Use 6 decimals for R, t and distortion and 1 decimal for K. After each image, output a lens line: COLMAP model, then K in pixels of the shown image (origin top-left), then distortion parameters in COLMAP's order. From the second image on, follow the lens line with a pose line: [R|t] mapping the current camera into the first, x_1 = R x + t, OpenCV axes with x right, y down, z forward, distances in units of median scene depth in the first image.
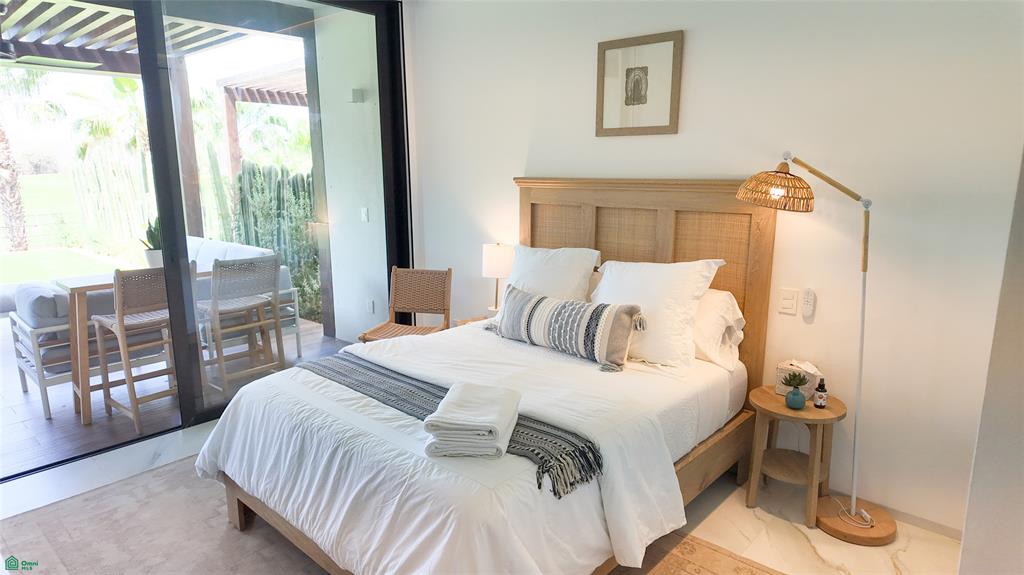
lens RADIAL K [[599.0, 0, 513.0], [0, 599.0, 286.8], [0, 0, 1]] dist [0.049231, -0.056493]
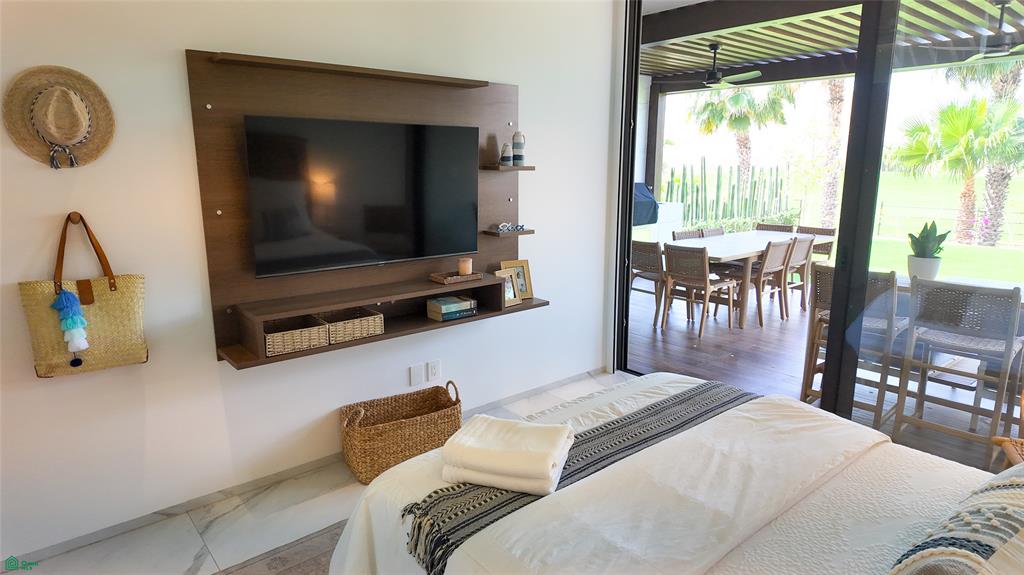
lens RADIAL K [[599.0, 0, 513.0], [0, 599.0, 286.8], [0, 0, 1]] dist [0.049231, -0.056493]
pose [[-0.148985, 0.200325, -0.968336, 0.547594], [-0.197315, 0.953548, 0.227624, -0.156215], [0.968953, 0.224980, -0.102537, 0.781811]]
